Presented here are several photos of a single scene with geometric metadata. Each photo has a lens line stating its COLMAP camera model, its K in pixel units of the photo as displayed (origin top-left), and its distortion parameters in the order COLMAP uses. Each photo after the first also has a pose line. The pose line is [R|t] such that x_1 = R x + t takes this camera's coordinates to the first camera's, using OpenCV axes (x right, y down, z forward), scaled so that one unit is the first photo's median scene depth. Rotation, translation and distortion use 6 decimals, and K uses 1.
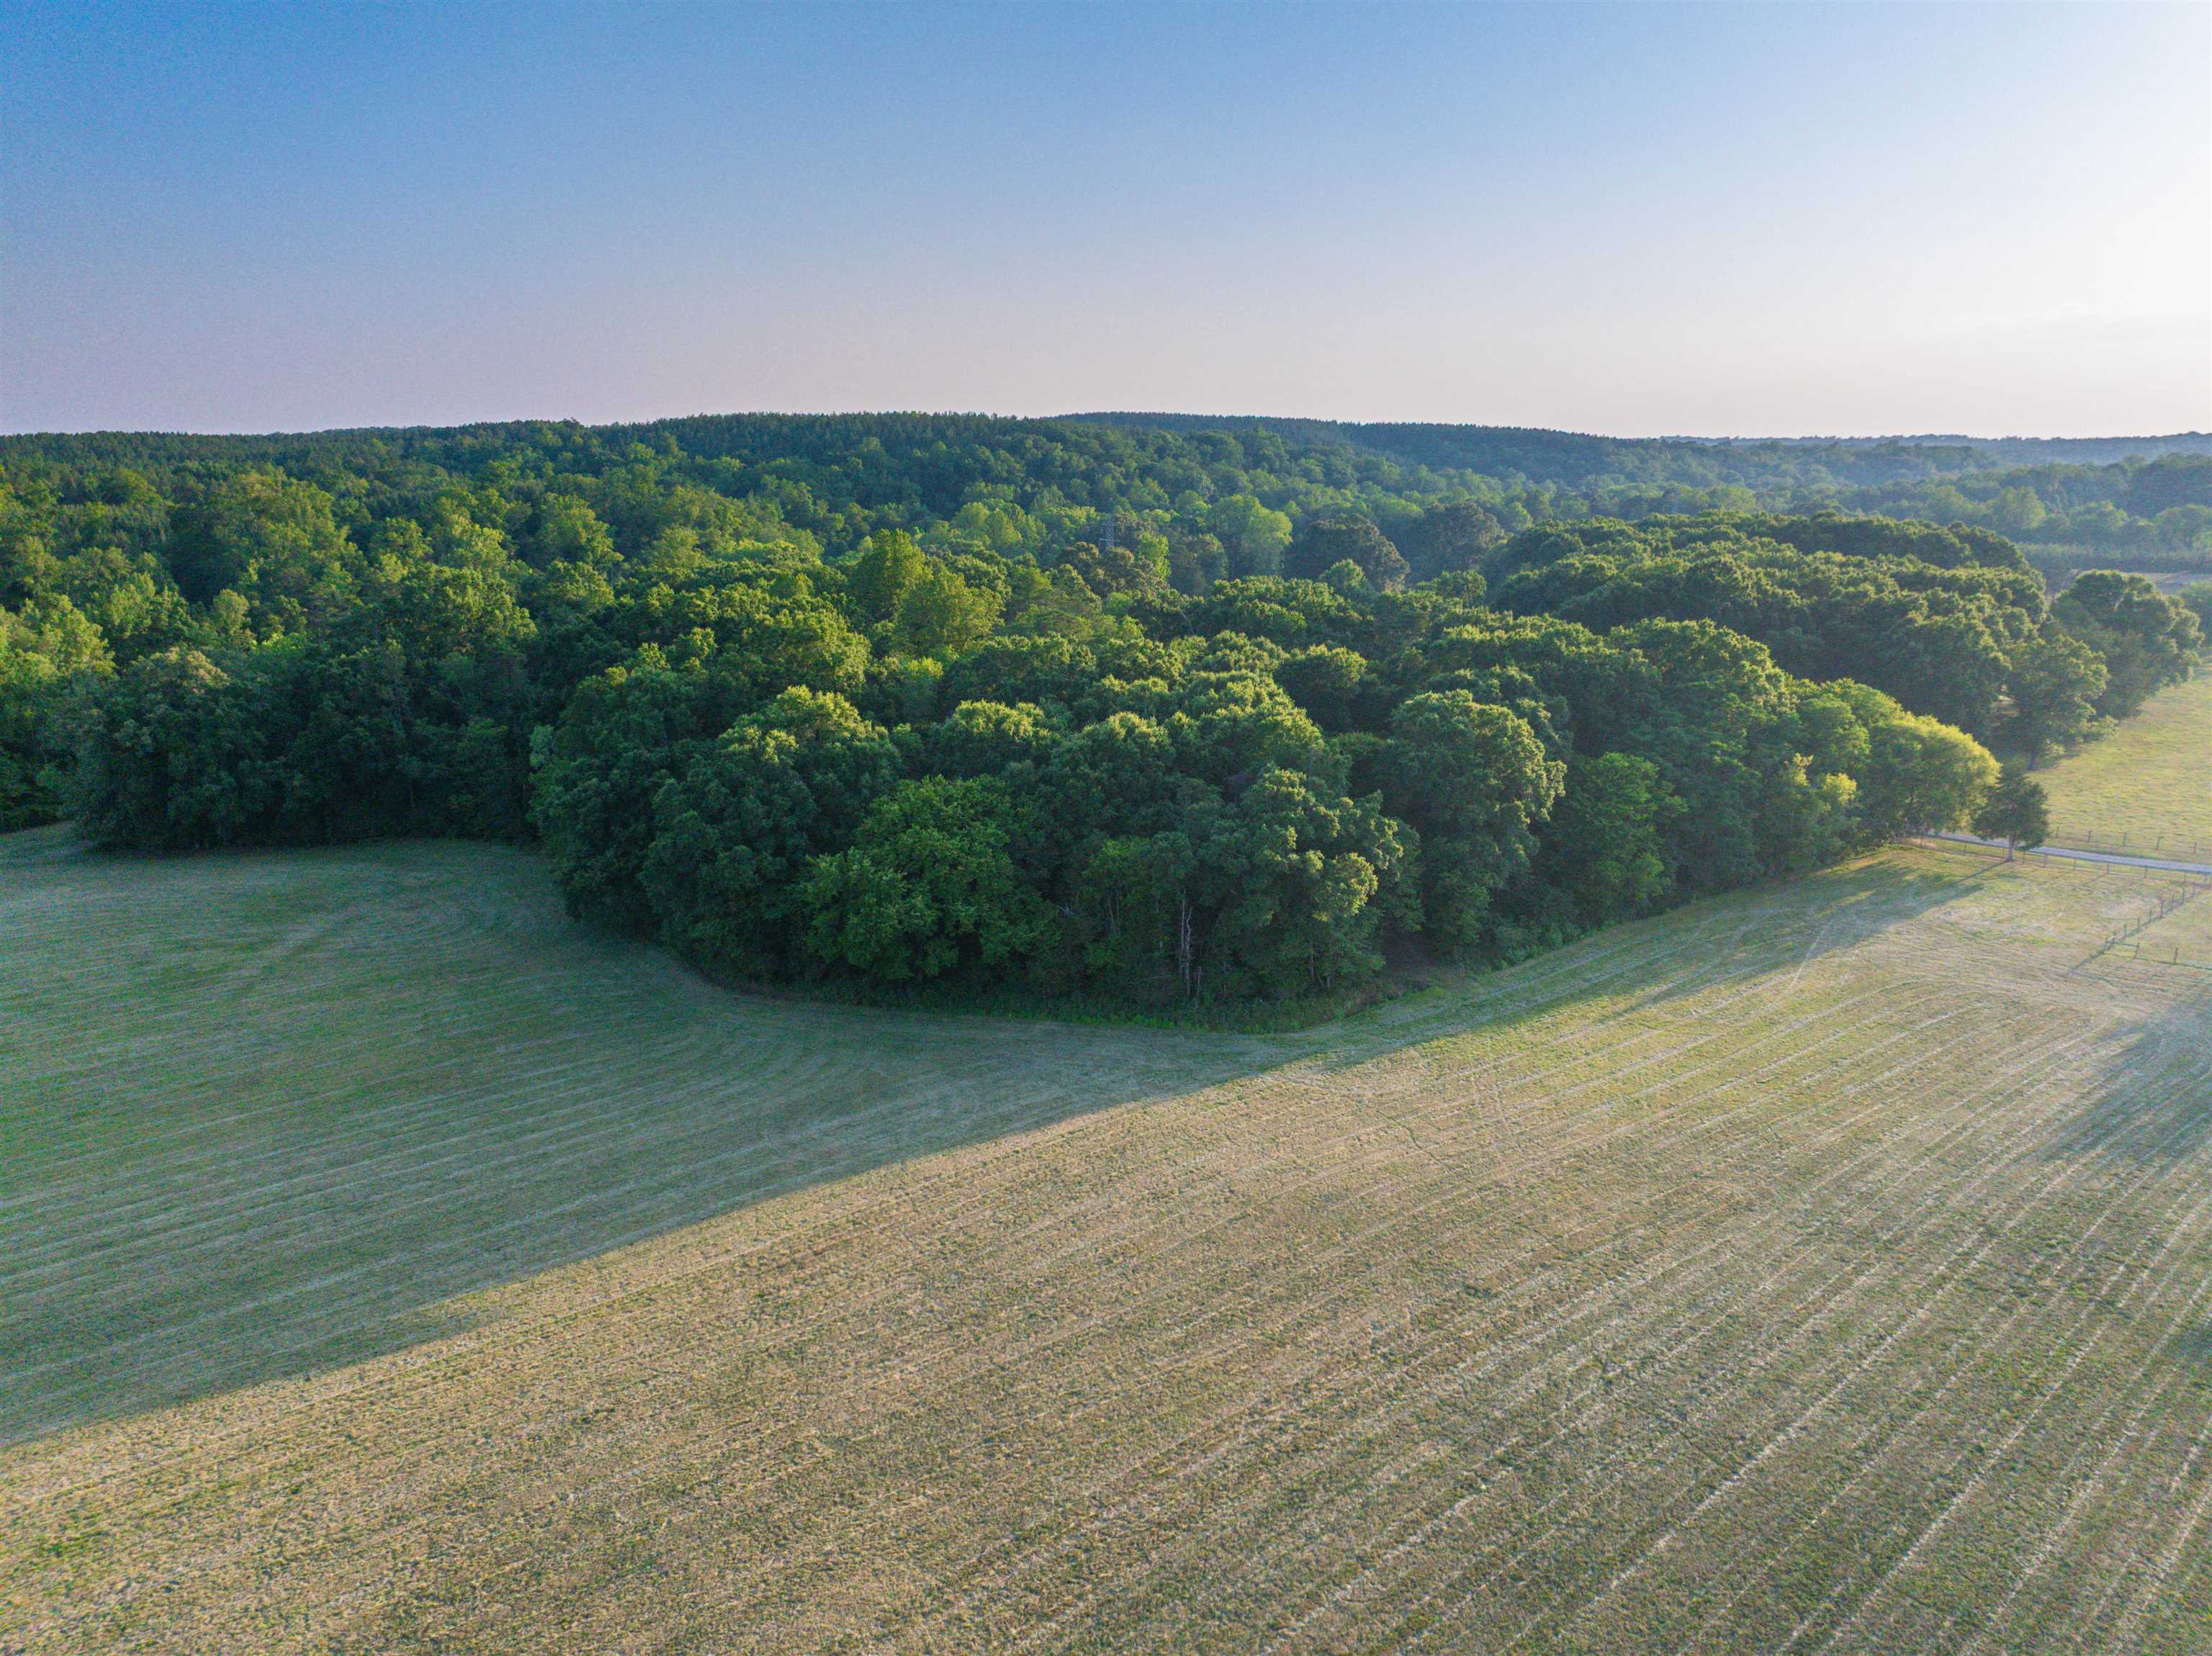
lens RADIAL K [[1549.6, 0, 1114.7], [0, 1549.6, 839.2], [0, 0, 1]] dist [-0.051581, 0.028576]
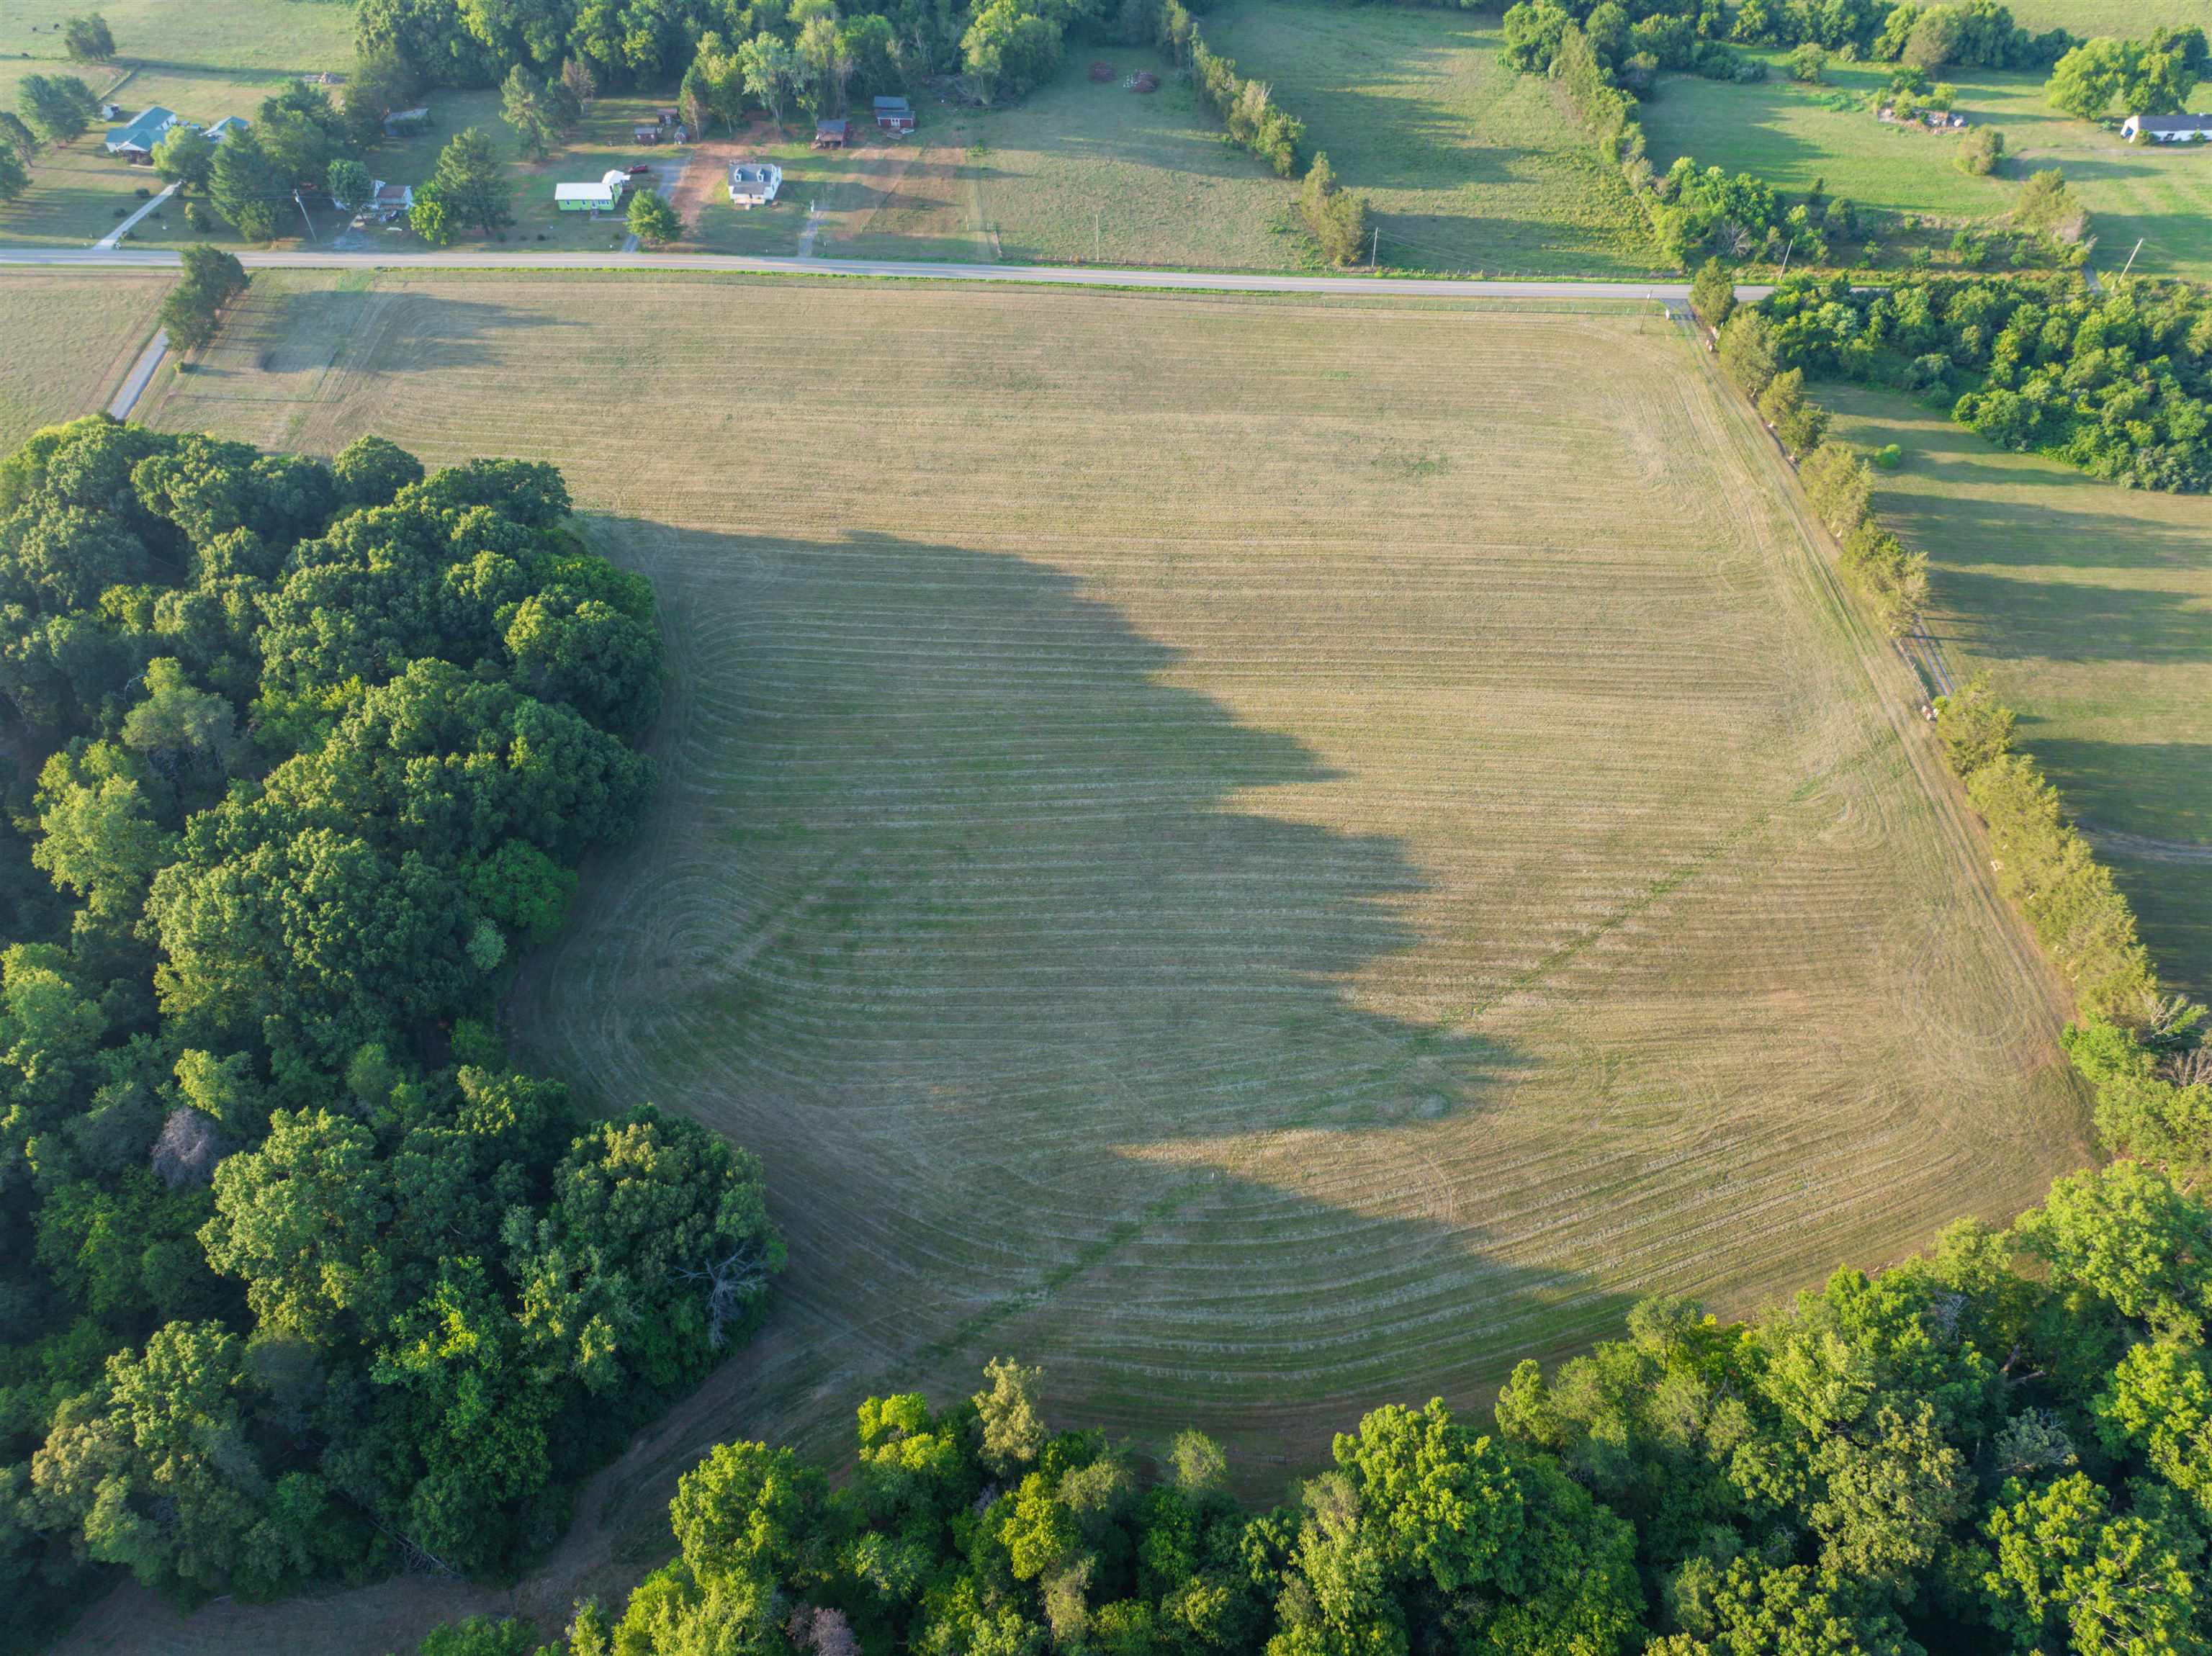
lens RADIAL K [[1549.6, 0, 1114.2], [0, 1549.6, 829.2], [0, 0, 1]] dist [-0.051581, 0.028576]
pose [[-0.736506, -0.510303, 0.444015, -1.684659], [0.164050, 0.502060, 0.849131, -1.428934], [-0.656236, 0.698231, -0.286054, 1.380050]]
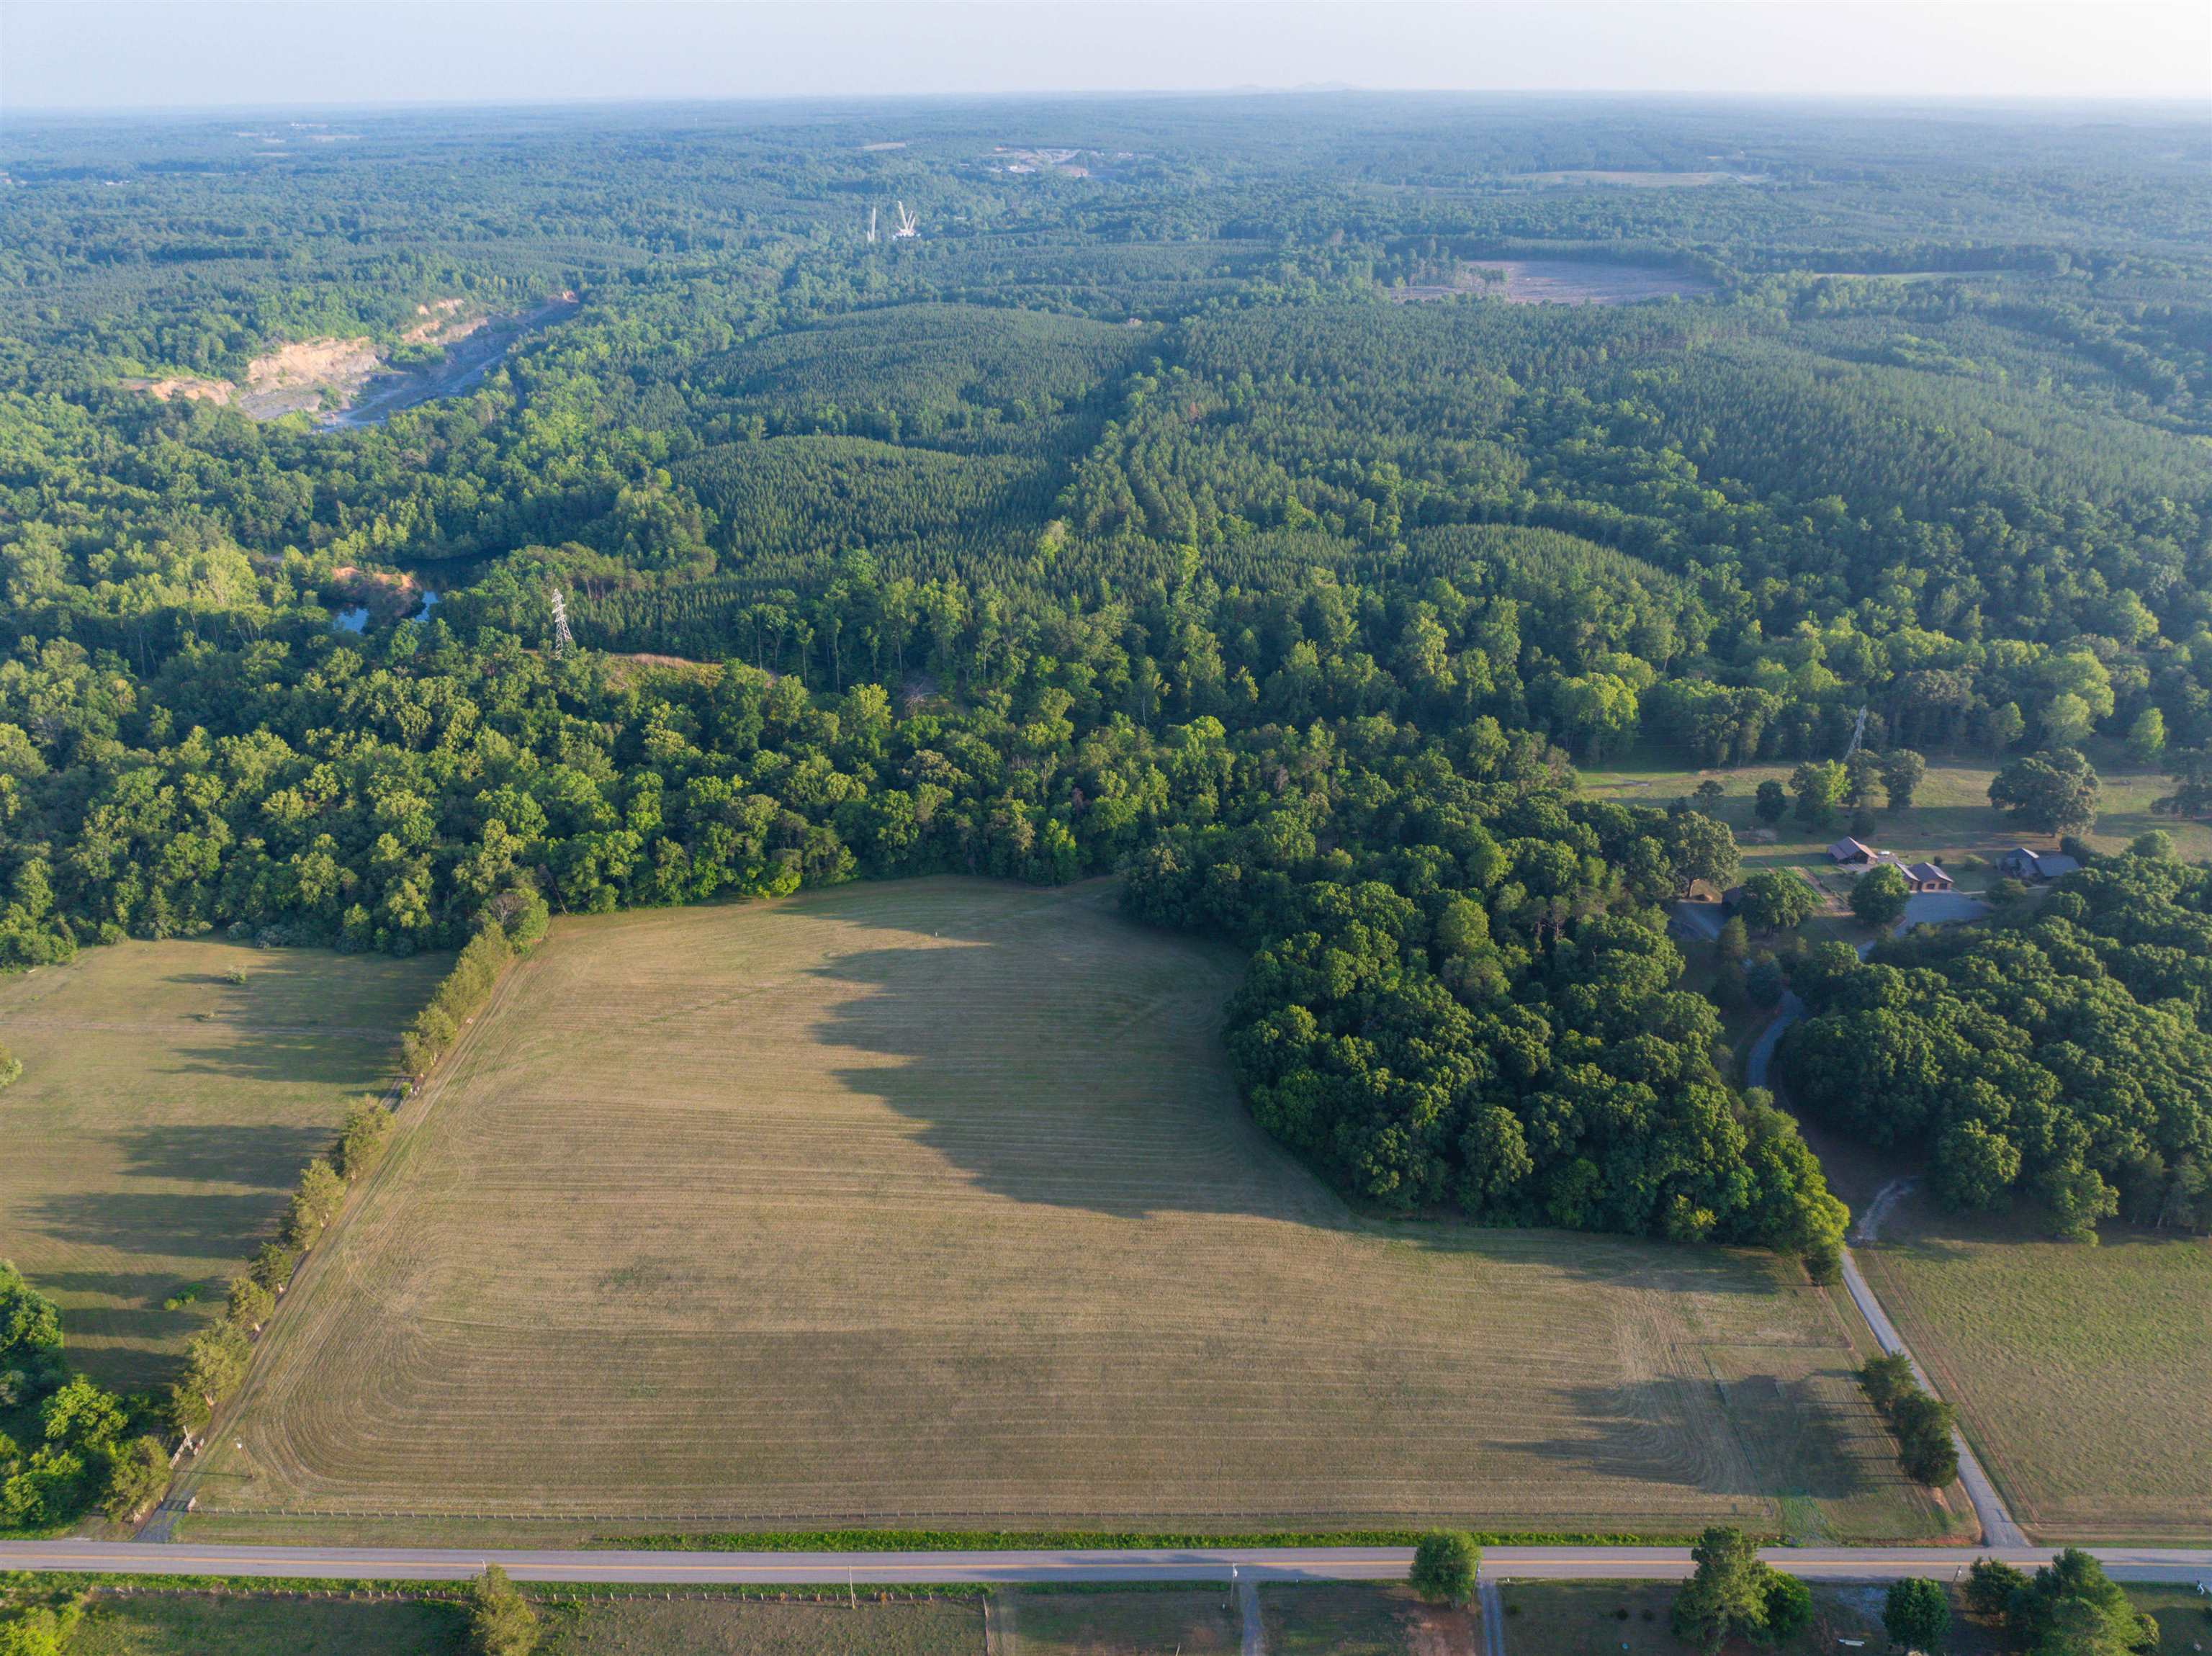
lens RADIAL K [[1549.6, 0, 1112.4], [0, 1549.6, 820.2], [0, 0, 1]] dist [-0.051581, 0.028576]
pose [[0.716012, 0.294233, -0.633051, 1.301473], [-0.160639, 0.951945, 0.260760, -1.178592], [0.679354, -0.085014, 0.728869, -1.255318]]
